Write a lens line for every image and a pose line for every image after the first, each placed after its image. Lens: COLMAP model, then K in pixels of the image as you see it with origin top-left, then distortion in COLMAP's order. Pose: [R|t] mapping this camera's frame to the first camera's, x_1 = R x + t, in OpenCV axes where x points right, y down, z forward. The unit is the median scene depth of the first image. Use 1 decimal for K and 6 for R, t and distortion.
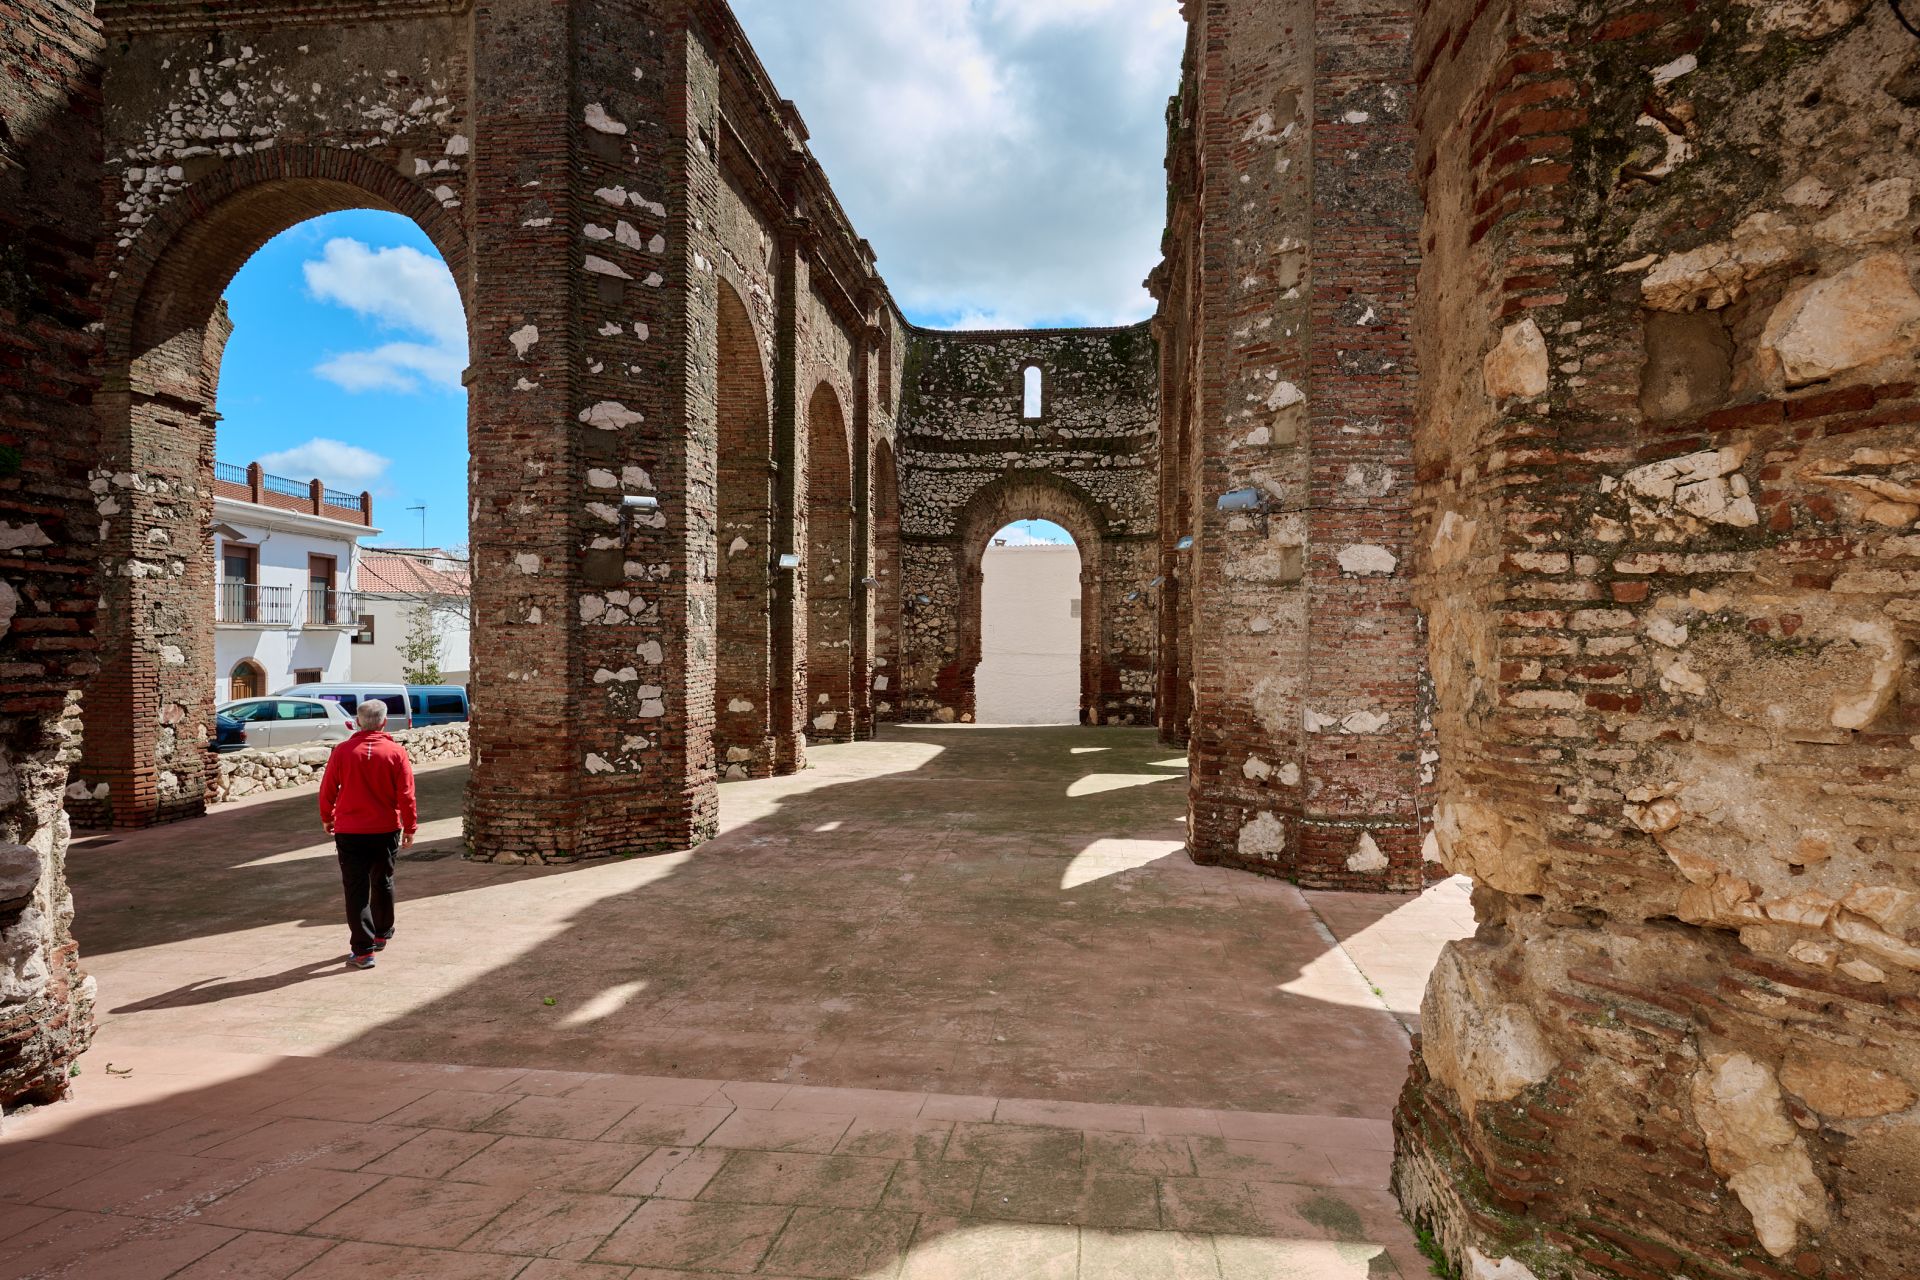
lens RADIAL K [[1097.4, 0, 962.2], [0, 1097.4, 640.0], [0, 0, 1]] dist [0.000684, -0.001116]
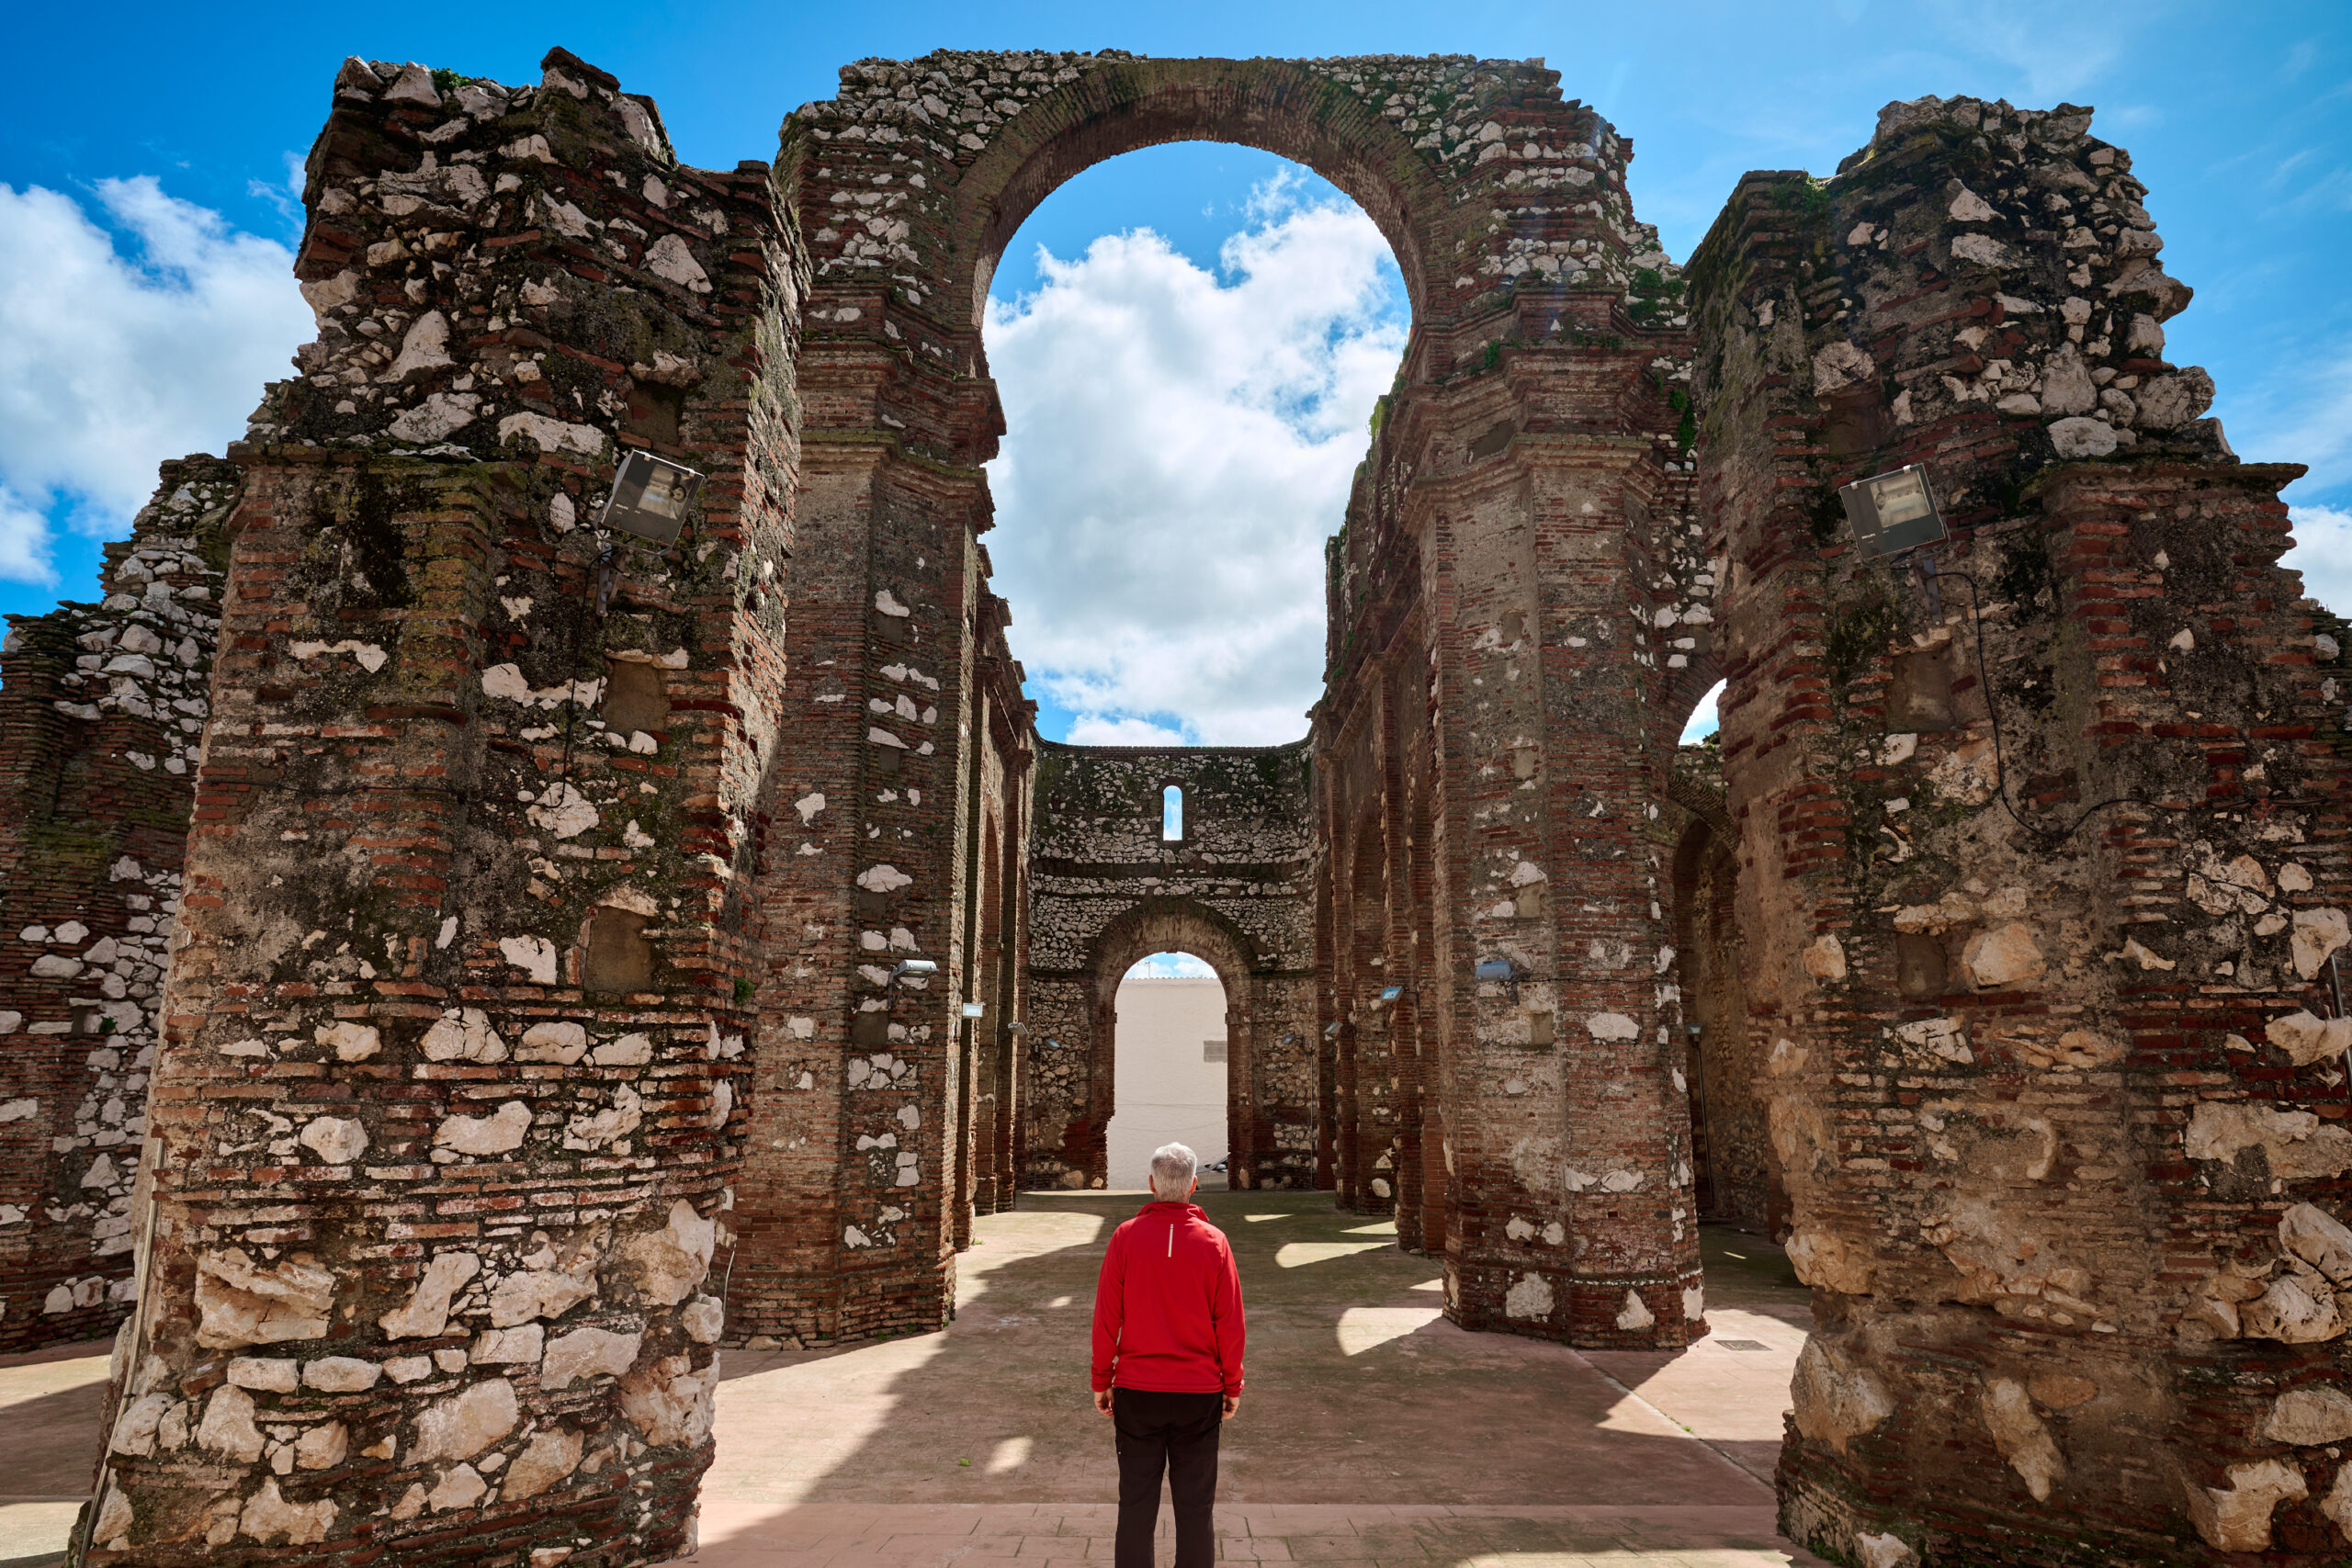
lens RADIAL K [[1344.2, 0, 1173.3], [0, 1344.2, 785.8], [0, 0, 1]] dist [0.000684, -0.001116]
pose [[0.991968, 0.022405, 0.124487, -0.227794], [0.004833, 0.976755, -0.214306, -0.021651], [-0.126395, 0.213187, 0.968801, -0.282017]]
